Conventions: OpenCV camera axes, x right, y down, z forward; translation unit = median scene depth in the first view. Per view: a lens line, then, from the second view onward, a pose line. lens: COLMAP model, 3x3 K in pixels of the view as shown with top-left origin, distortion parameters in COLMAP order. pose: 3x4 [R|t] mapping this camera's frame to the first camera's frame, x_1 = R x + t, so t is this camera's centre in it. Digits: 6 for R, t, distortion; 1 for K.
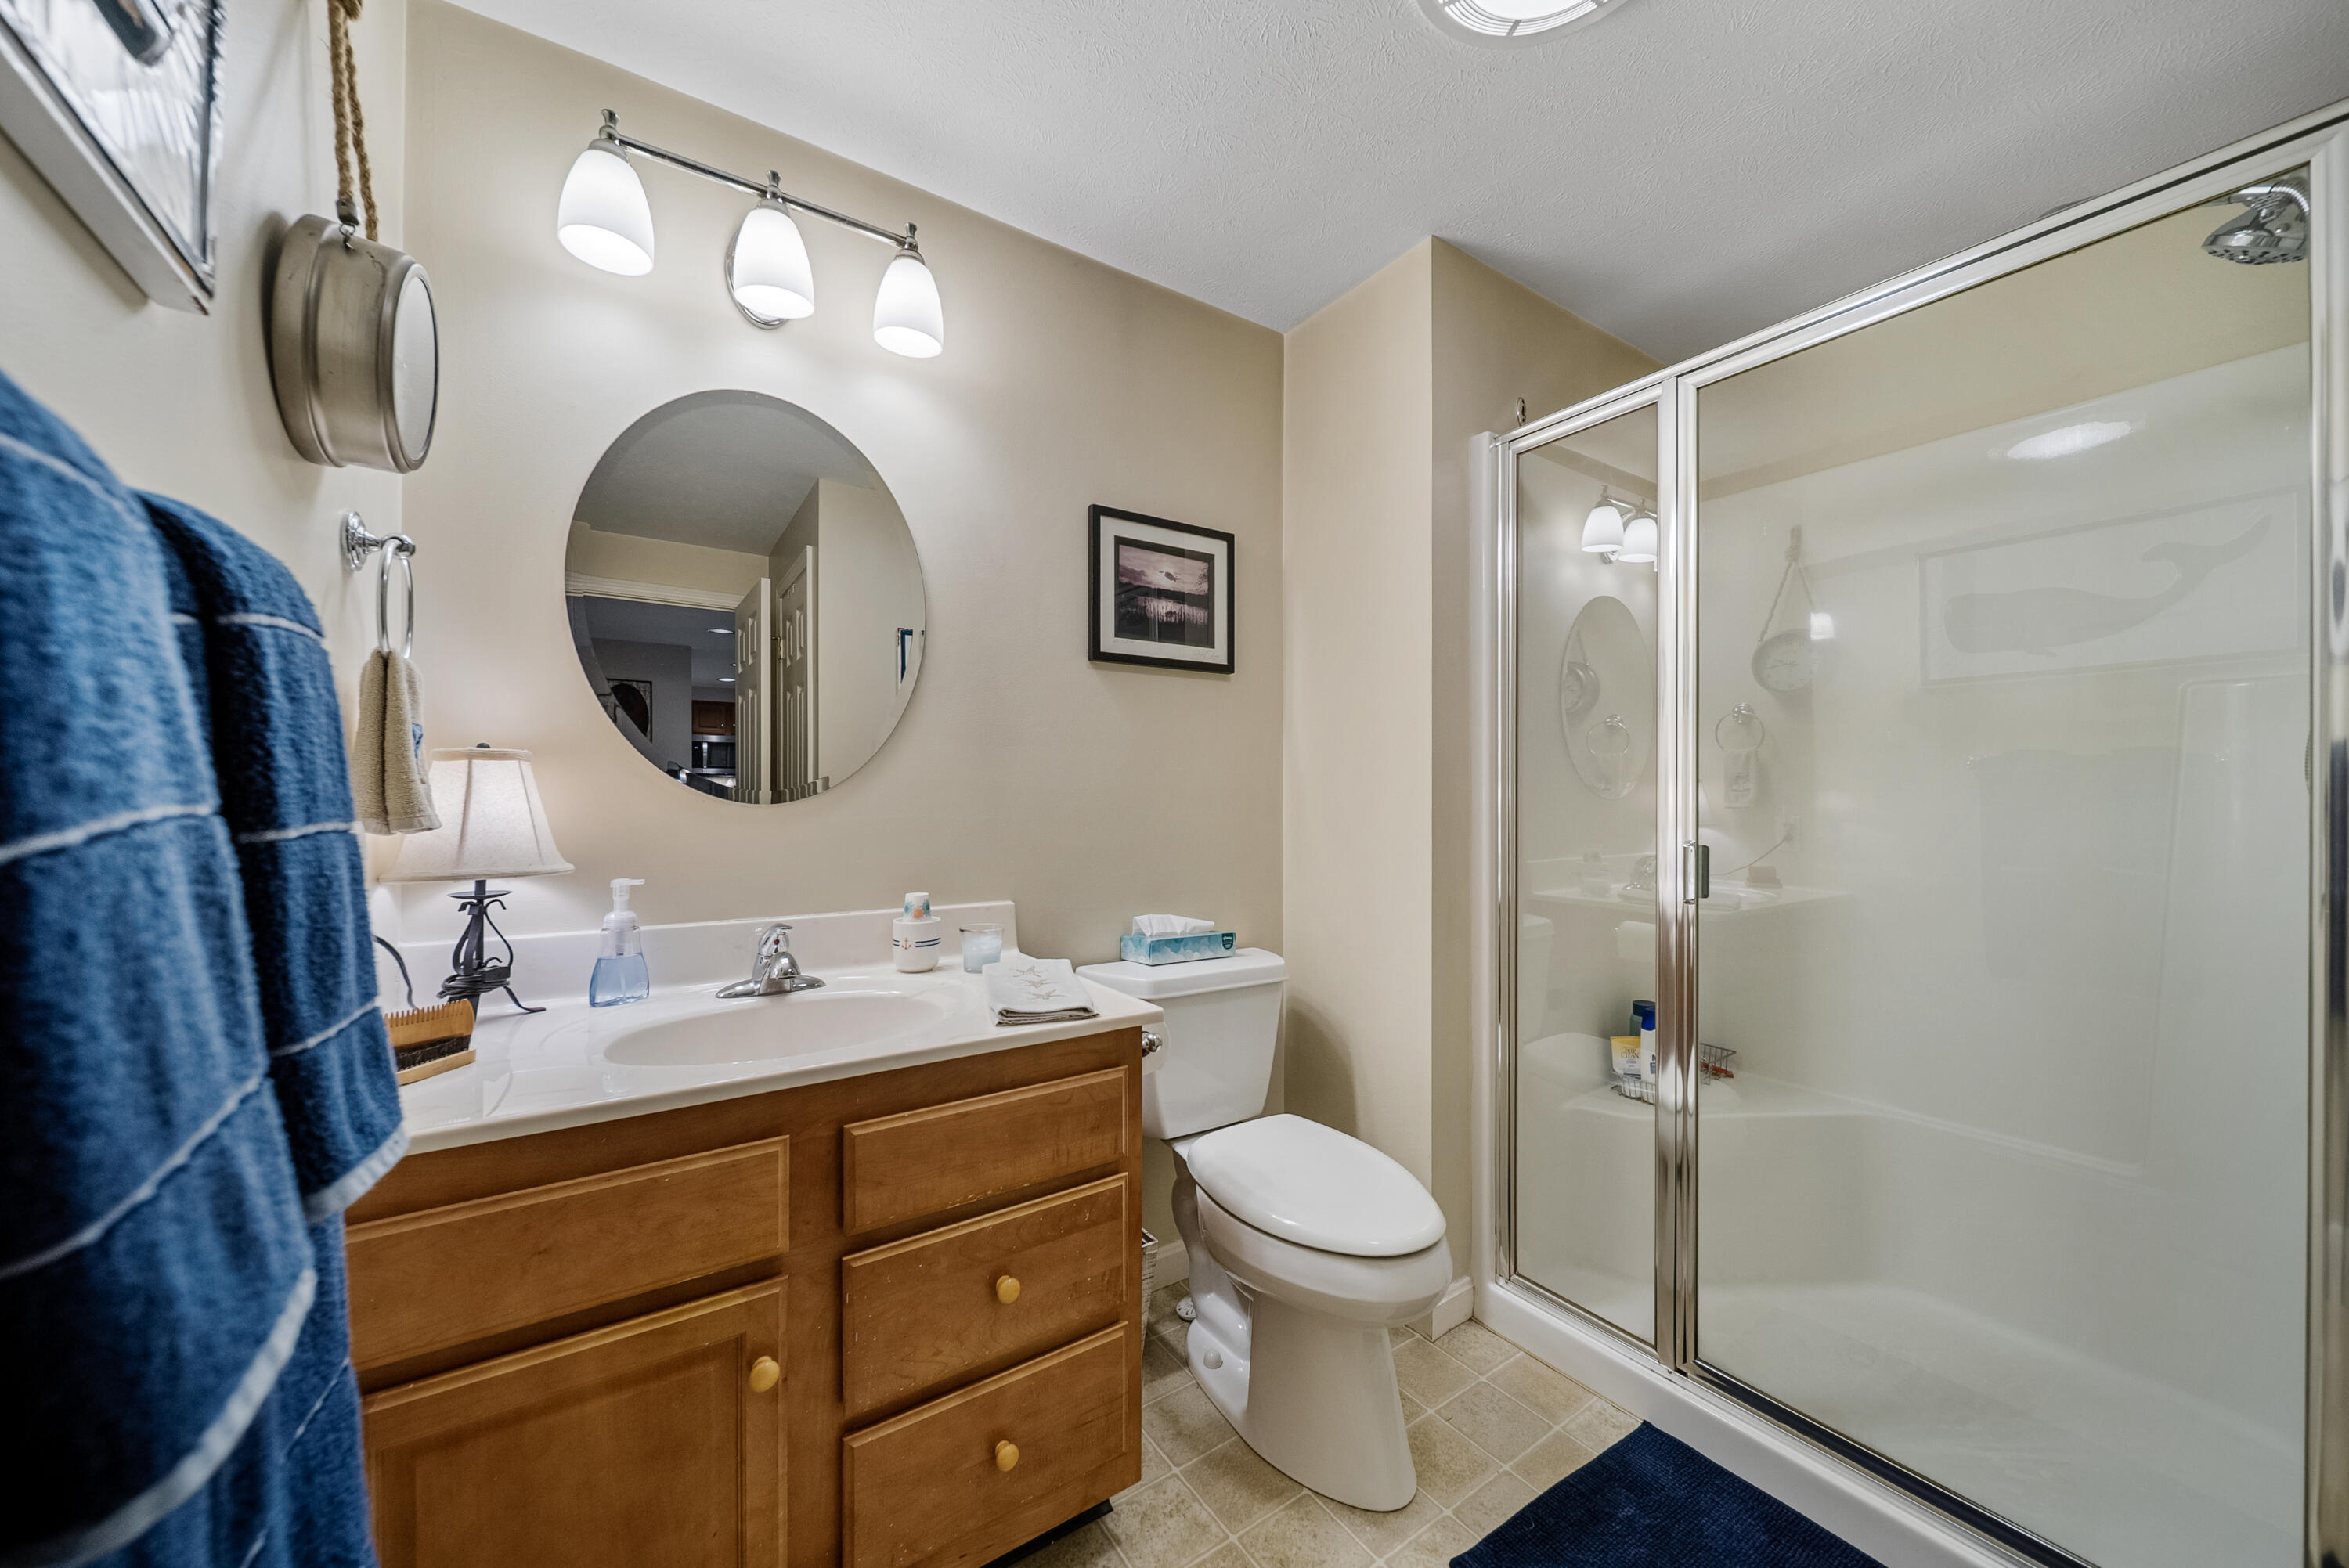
lens RADIAL K [[826.3, 0, 1174.5], [0, 826.3, 784.0], [0, 0, 1]] dist [0.000201, -0.001856]
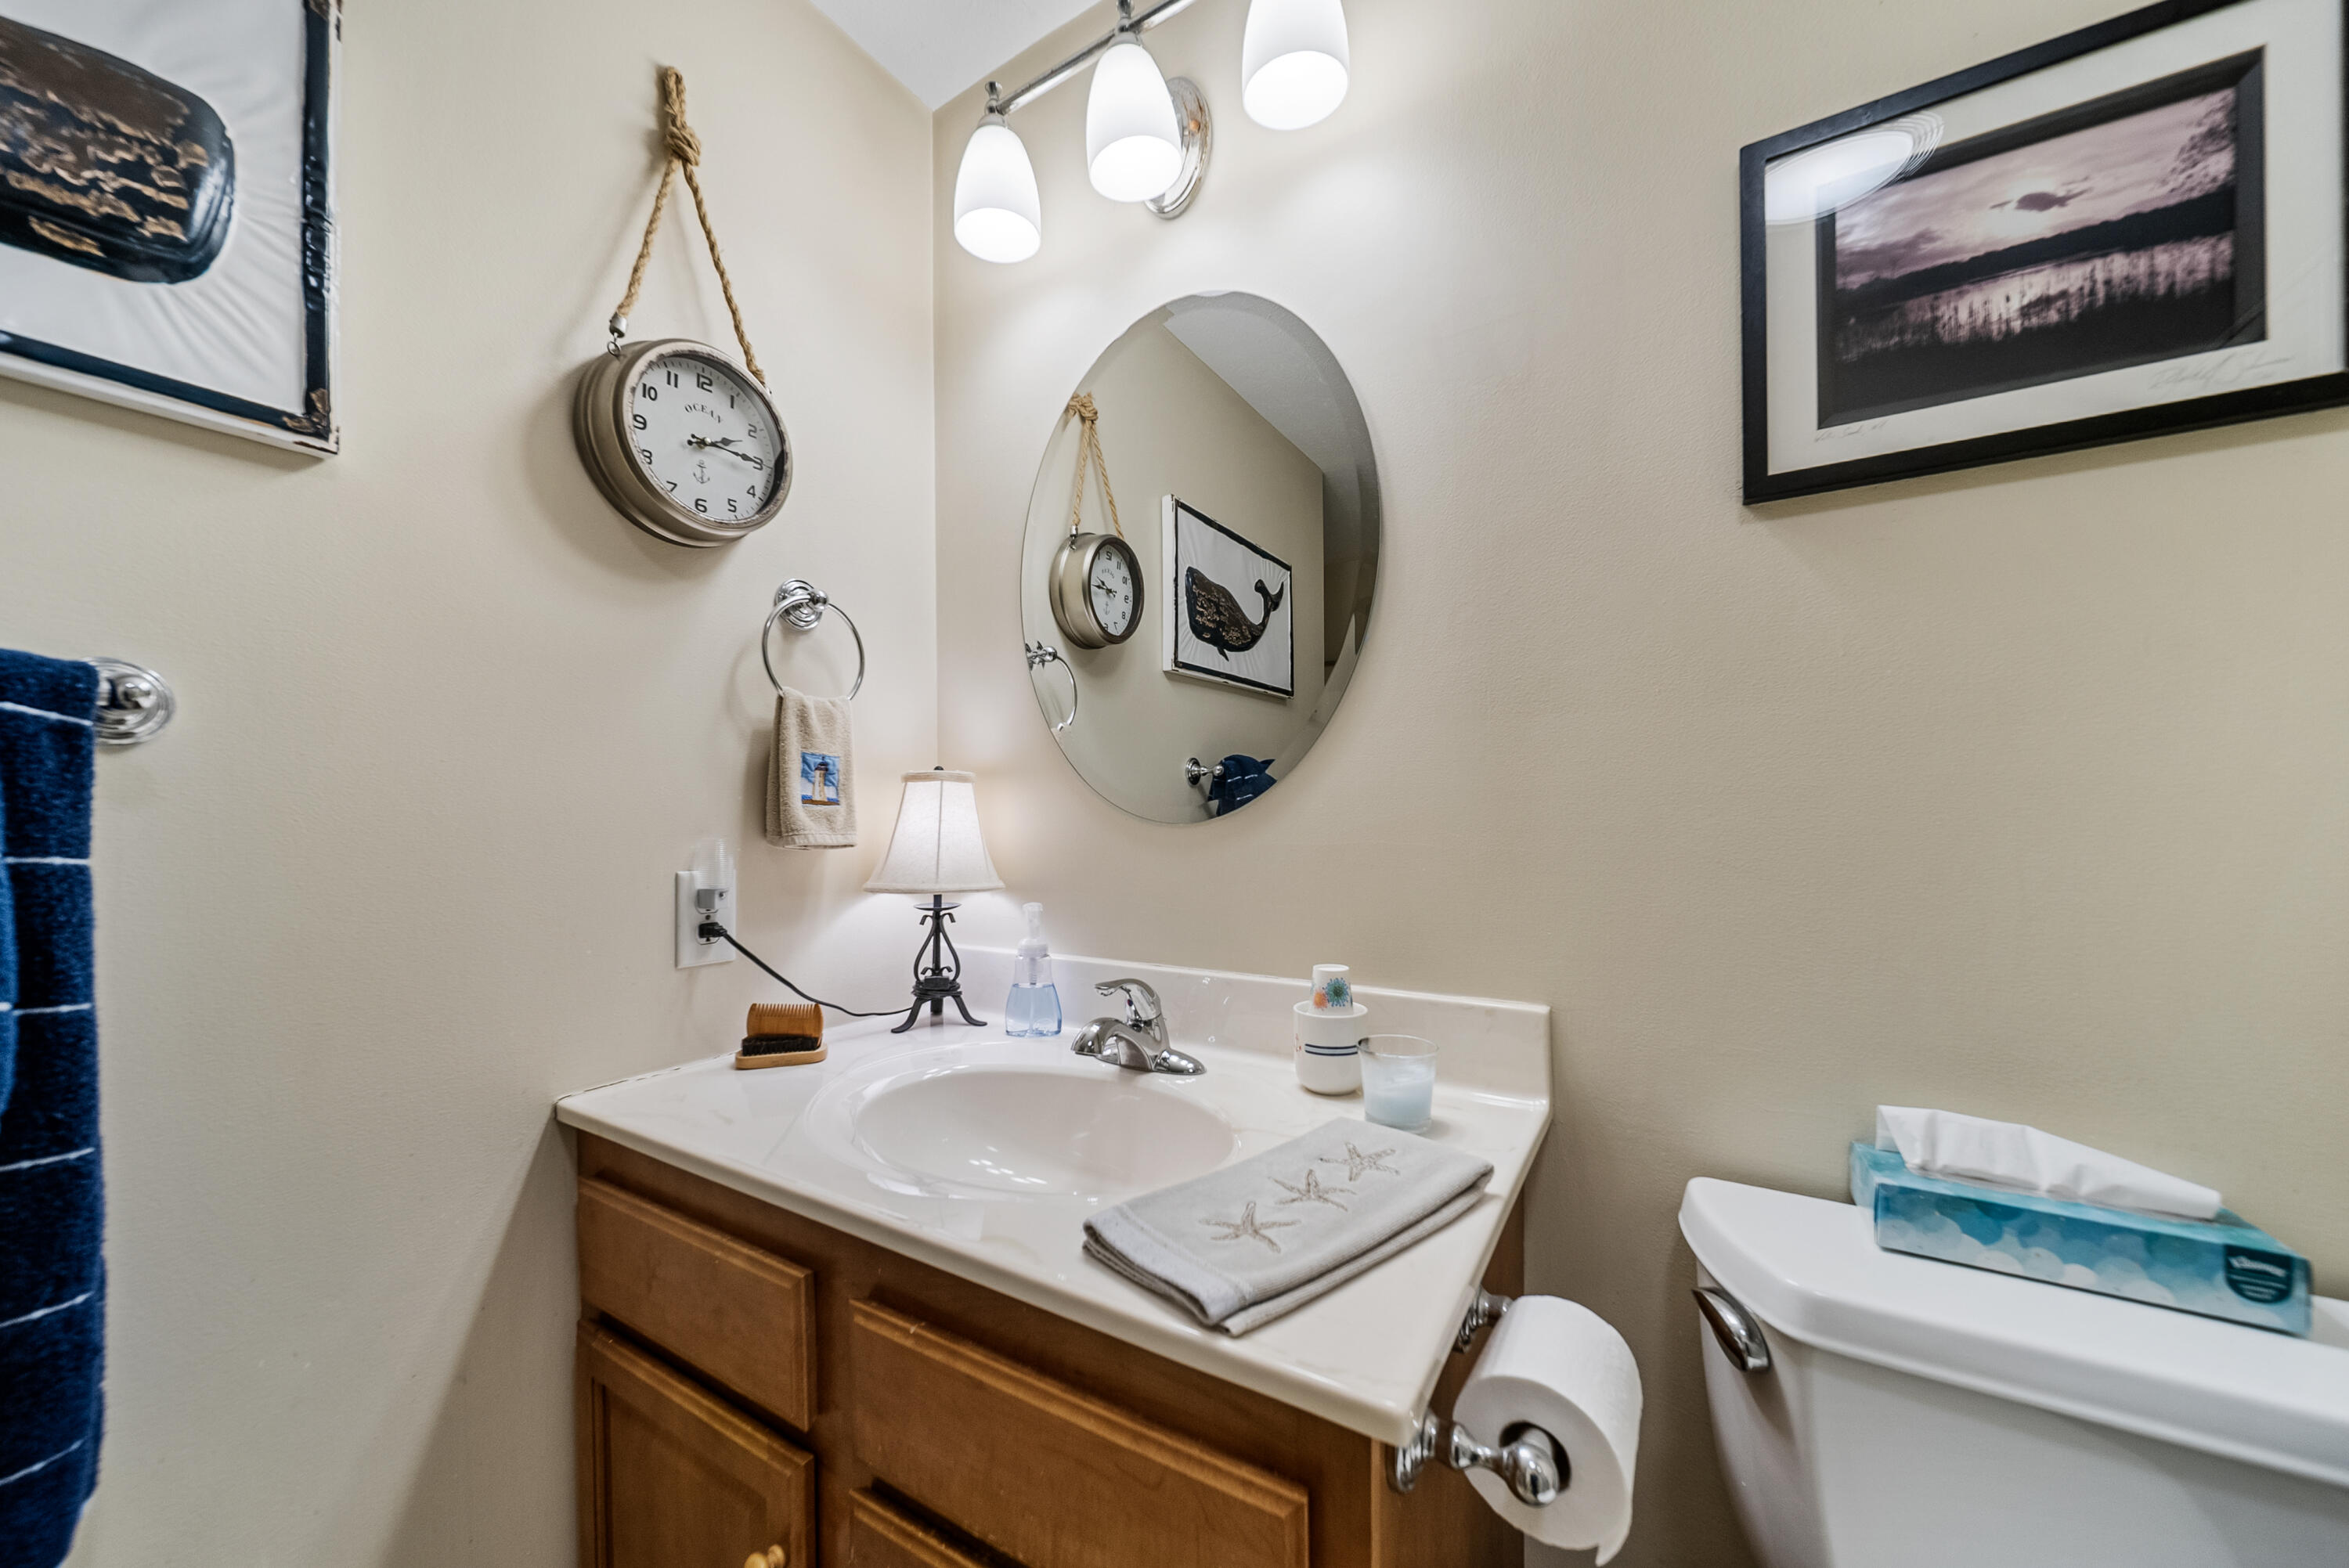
lens RADIAL K [[841.4, 0, 1175.7], [0, 841.4, 815.6], [0, 0, 1]] dist [-0.000009, -0.002165]
pose [[0.406127, -0.002596, -0.913813, 0.195325], [0.027487, 0.999578, 0.009377, 0.006619], [0.913403, -0.028926, 0.406027, 0.544756]]
